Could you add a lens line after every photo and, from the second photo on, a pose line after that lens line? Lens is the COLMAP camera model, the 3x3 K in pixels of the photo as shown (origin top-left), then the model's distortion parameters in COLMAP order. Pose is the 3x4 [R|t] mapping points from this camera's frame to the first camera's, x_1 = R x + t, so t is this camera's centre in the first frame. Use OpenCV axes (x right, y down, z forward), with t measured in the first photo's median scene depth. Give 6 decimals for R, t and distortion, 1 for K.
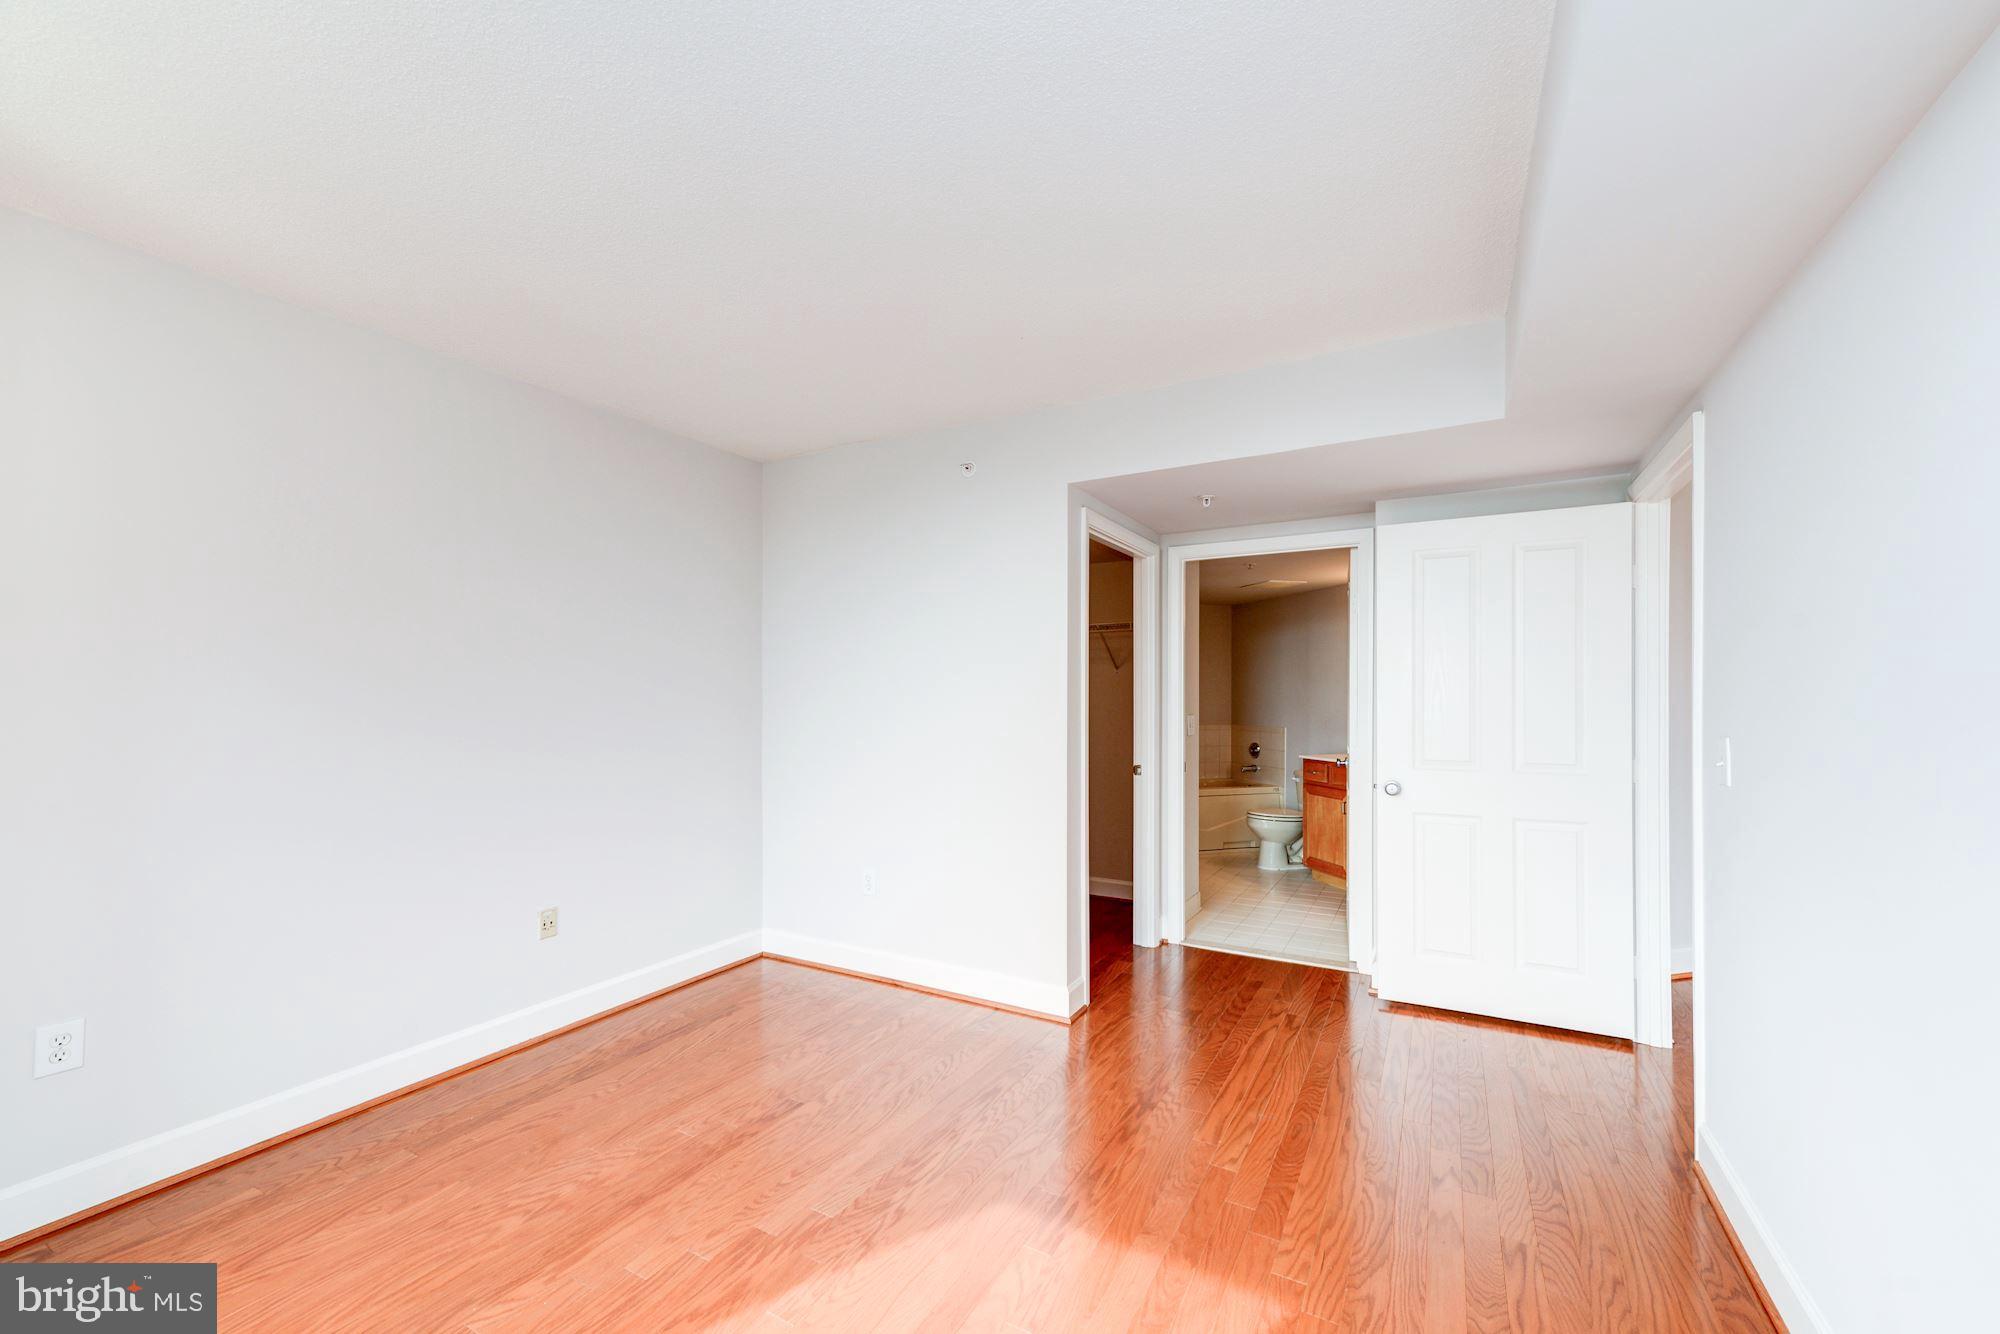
lens RADIAL K [[802.2, 0, 990.0], [0, 802.2, 680.2], [0, 0, 1]] dist [0.016216, -0.000439]
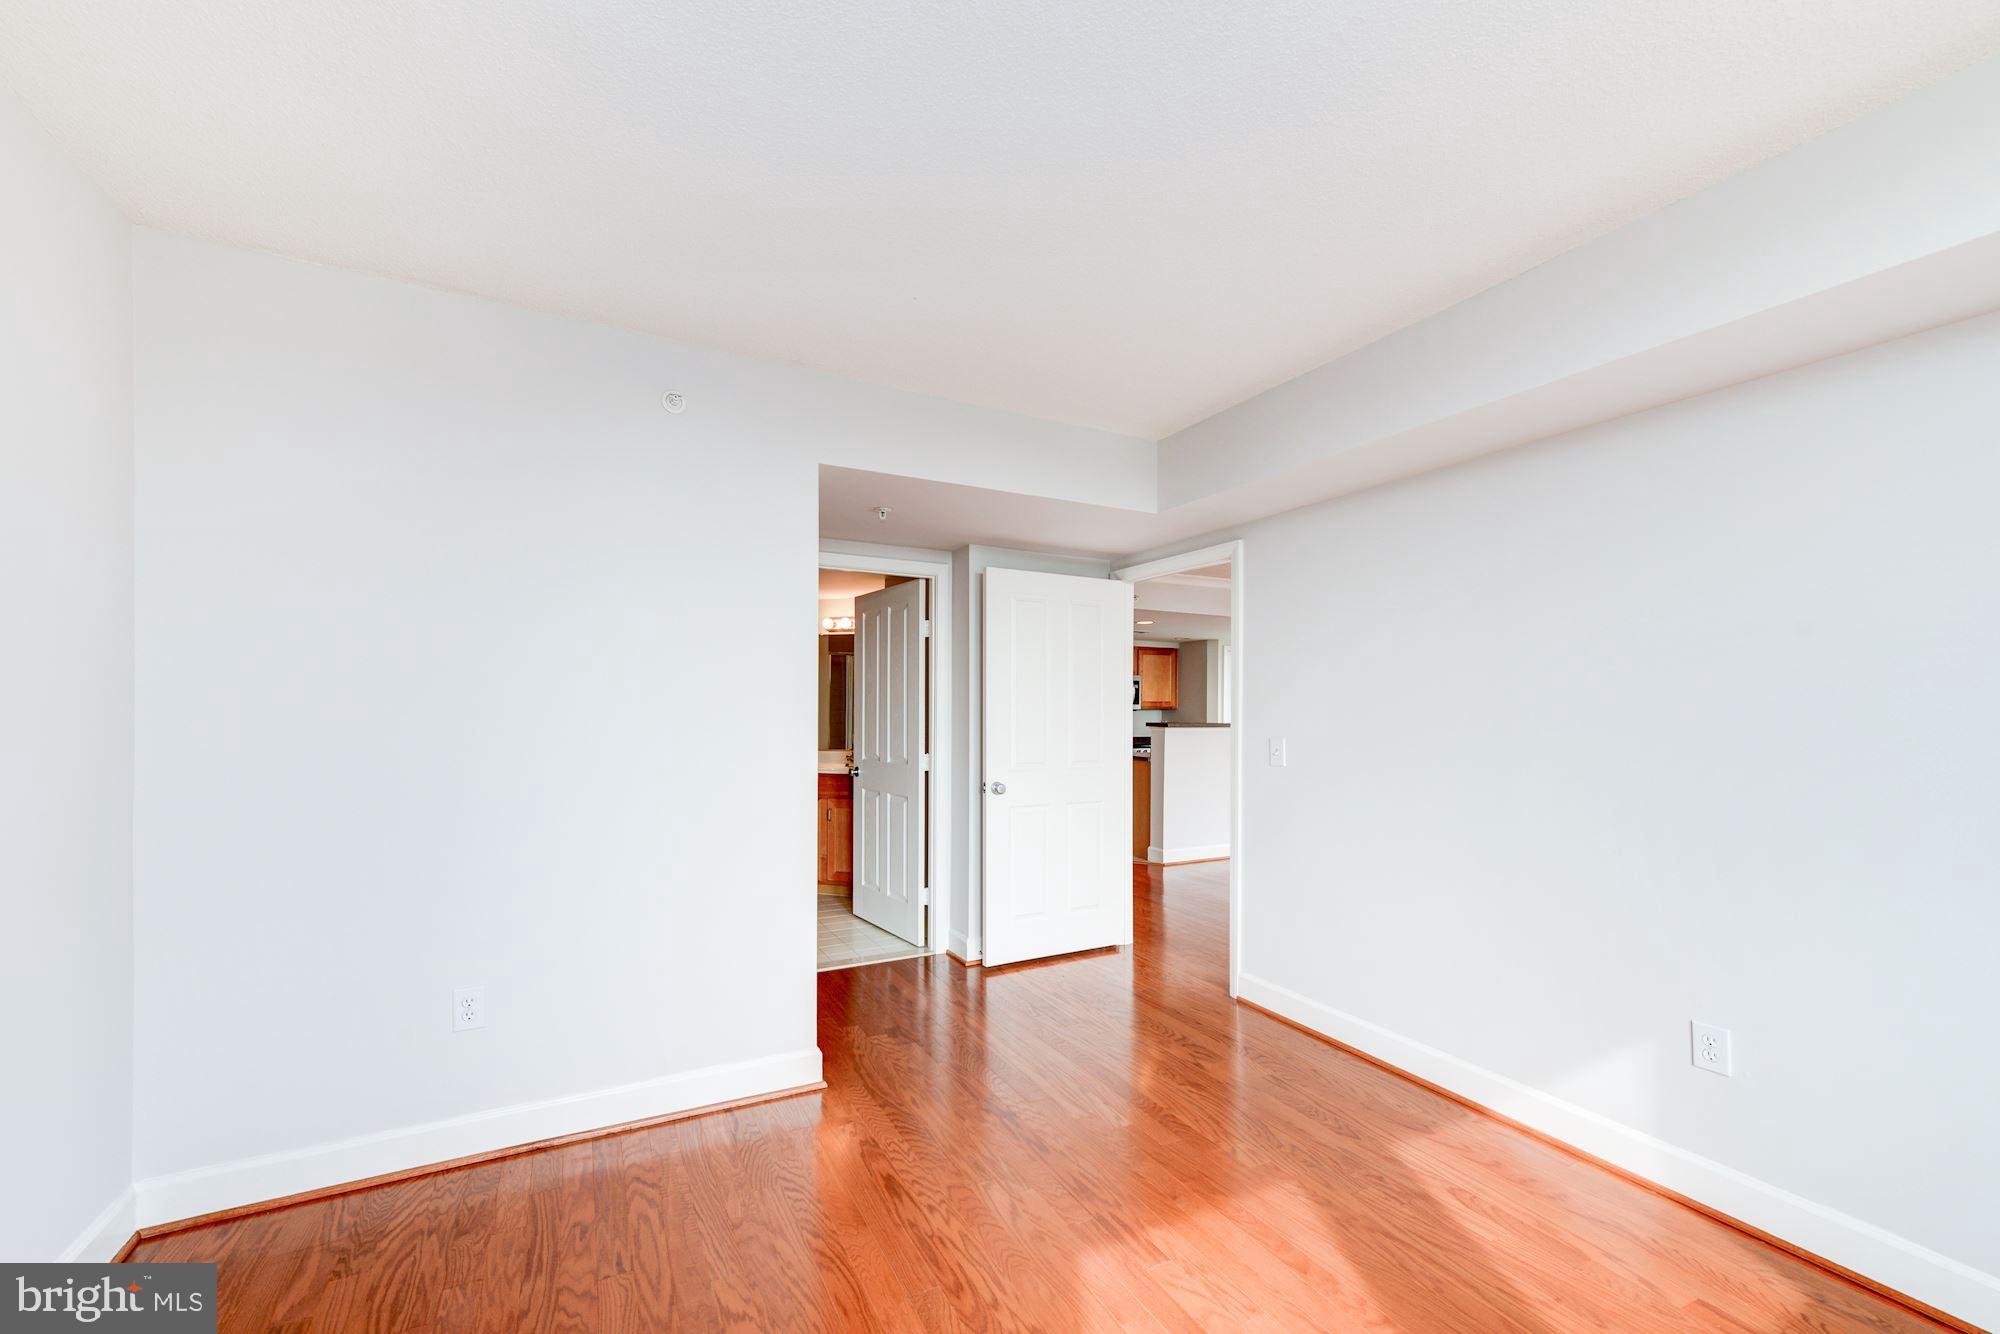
lens RADIAL K [[802.2, 0, 992.1], [0, 802.2, 694.6], [0, 0, 1]] dist [0.016216, -0.000439]
pose [[0.535194, 0.025673, 0.844339, -0.512673], [-0.024842, 0.999584, -0.014647, 0.012769], [-0.844364, -0.013136, 0.535609, 0.365114]]
